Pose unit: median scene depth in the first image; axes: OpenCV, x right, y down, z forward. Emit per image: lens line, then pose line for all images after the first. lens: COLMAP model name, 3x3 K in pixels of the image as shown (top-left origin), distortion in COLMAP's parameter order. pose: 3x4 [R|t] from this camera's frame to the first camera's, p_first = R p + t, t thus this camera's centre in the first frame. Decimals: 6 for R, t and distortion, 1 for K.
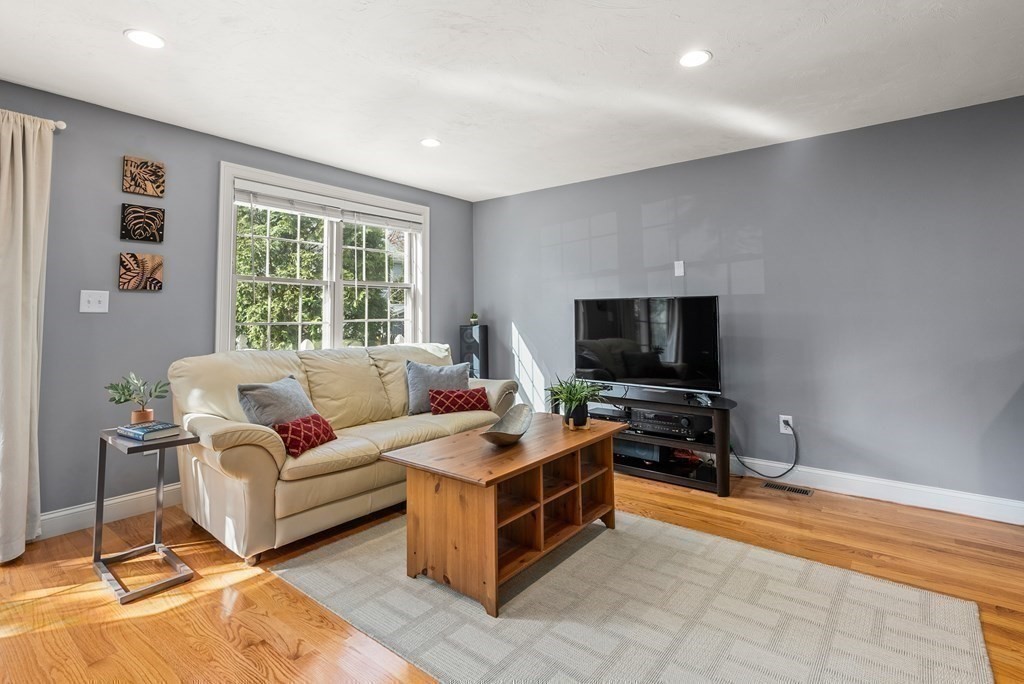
lens RADIAL K [[478.5, 0, 500.7], [0, 478.5, 292.6], [0, 0, 1]] dist [-0.004556, 0.001079]
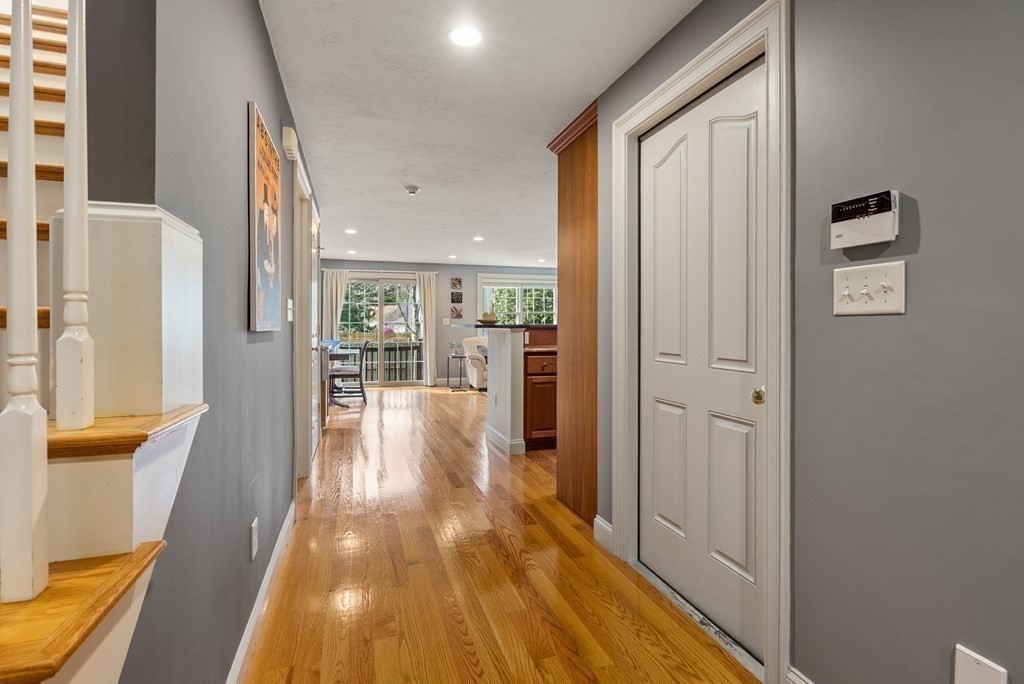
lens RADIAL K [[478.5, 0, 515.0], [0, 478.5, 334.7], [0, 0, 1]] dist [-0.004556, 0.001079]
pose [[0.834558, 0.010336, -0.550823, 1.376182], [0.020745, 0.998525, 0.050167, -0.045899], [0.550530, -0.053294, 0.833113, -1.508453]]
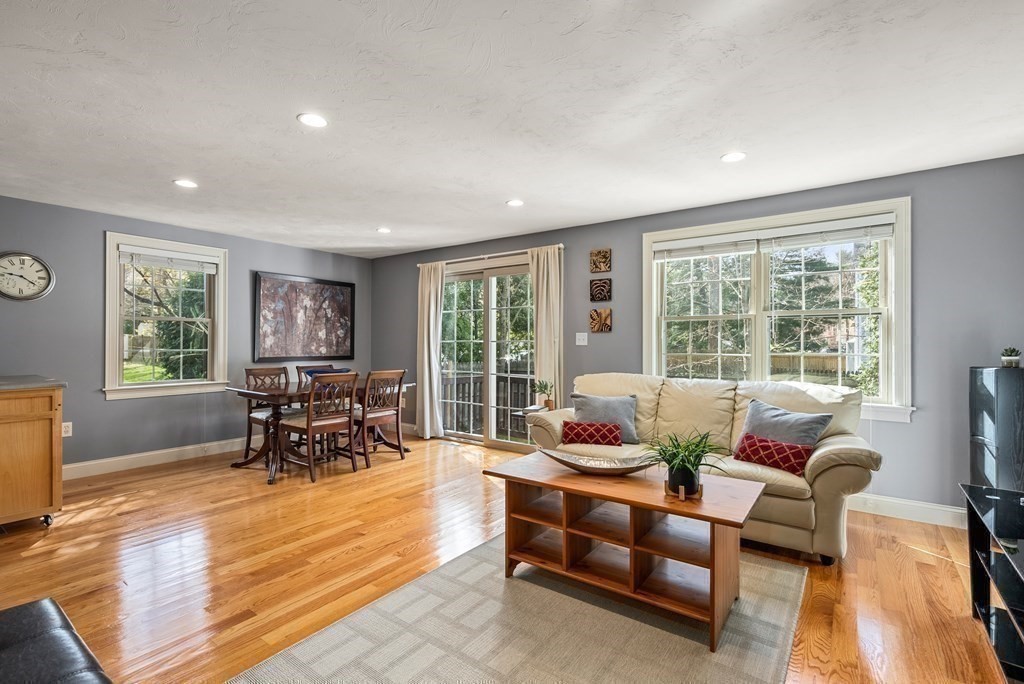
lens RADIAL K [[478.5, 0, 517.6], [0, 478.5, 337.2], [0, 0, 1]] dist [-0.004556, 0.001079]
pose [[0.063897, -0.013038, -0.997871, 0.822331], [0.040036, 0.999143, -0.010491, 0.019161], [0.997153, -0.039281, 0.064364, 0.606956]]
